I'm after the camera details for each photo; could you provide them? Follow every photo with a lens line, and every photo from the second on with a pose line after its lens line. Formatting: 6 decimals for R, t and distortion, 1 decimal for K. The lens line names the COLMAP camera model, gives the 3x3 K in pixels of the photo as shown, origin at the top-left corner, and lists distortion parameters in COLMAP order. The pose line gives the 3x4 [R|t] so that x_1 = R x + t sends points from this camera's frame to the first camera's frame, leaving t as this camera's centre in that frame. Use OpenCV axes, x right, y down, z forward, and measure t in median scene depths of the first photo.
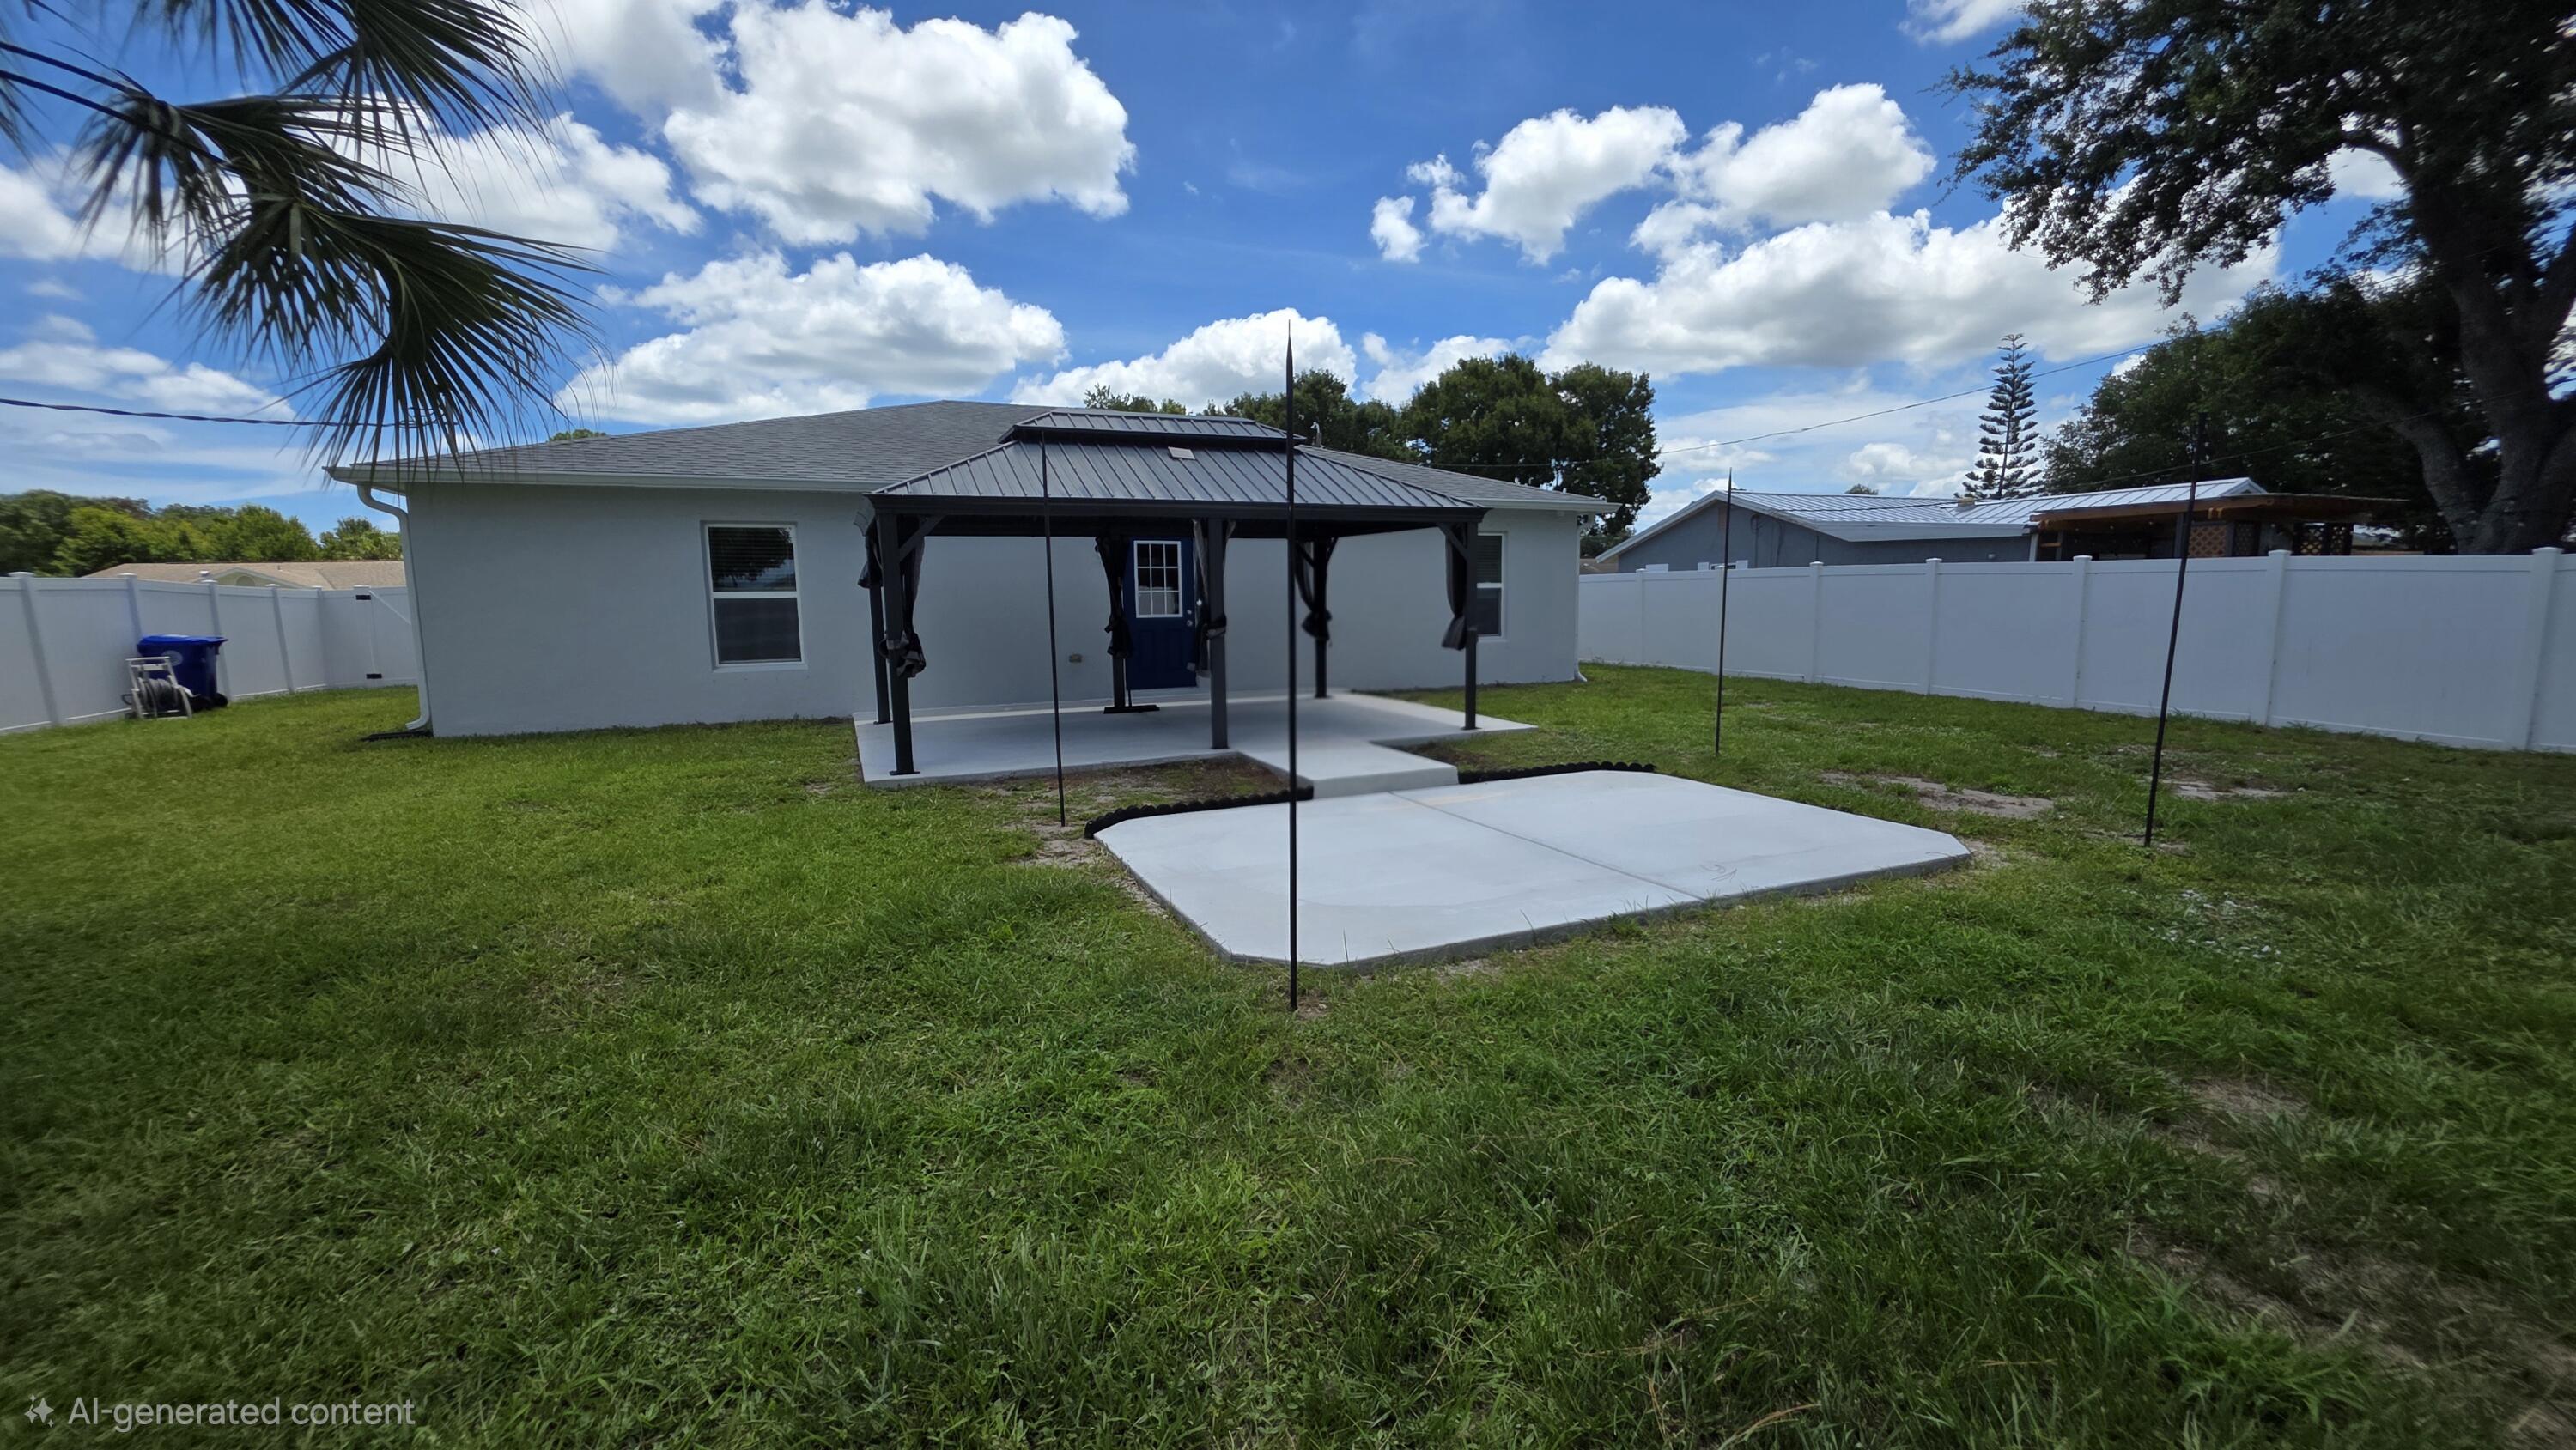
lens RADIAL K [[1028.7, 0, 1291.1], [0, 1028.7, 723.5], [0, 0, 1]] dist [-0.001545, 0.000079]
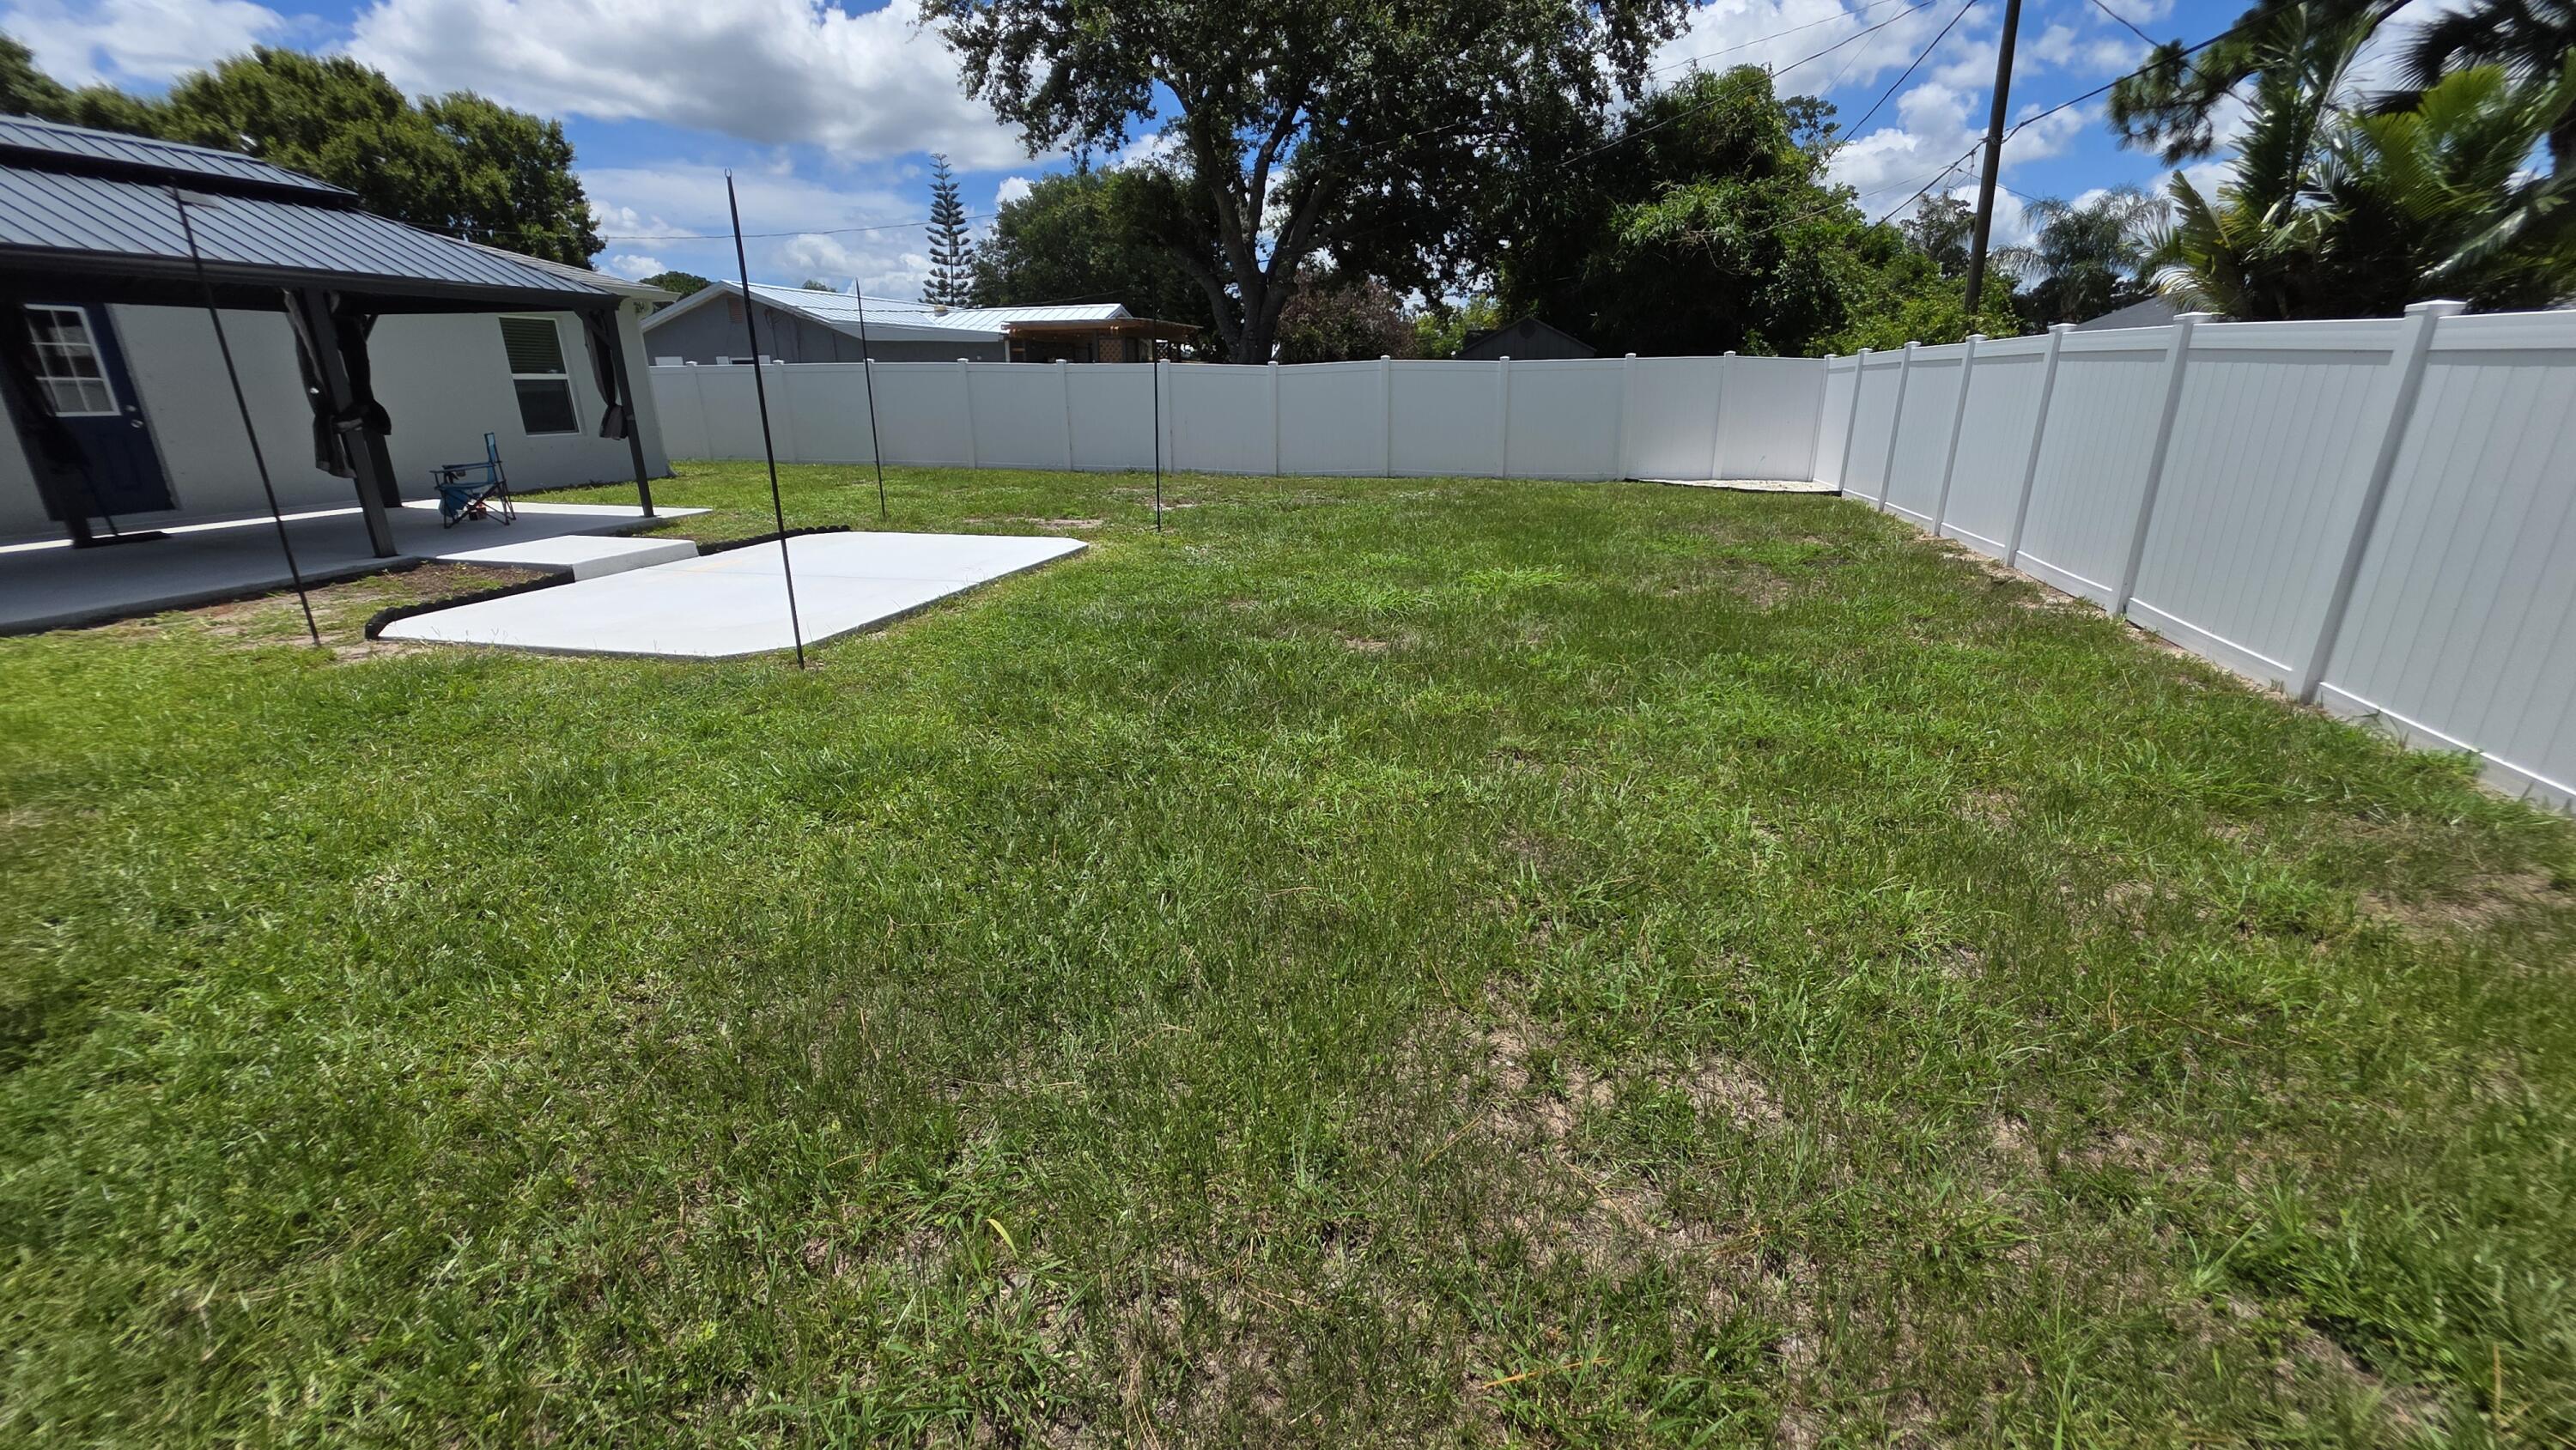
lens RADIAL K [[1028.7, 0, 1291.1], [0, 1028.7, 723.5], [0, 0, 1]] dist [-0.001545, 0.000079]
pose [[0.609503, -0.241043, 0.755251, -0.185050], [0.097544, 0.968220, 0.230294, 0.021237], [-0.786760, -0.066695, 0.613645, -0.121799]]
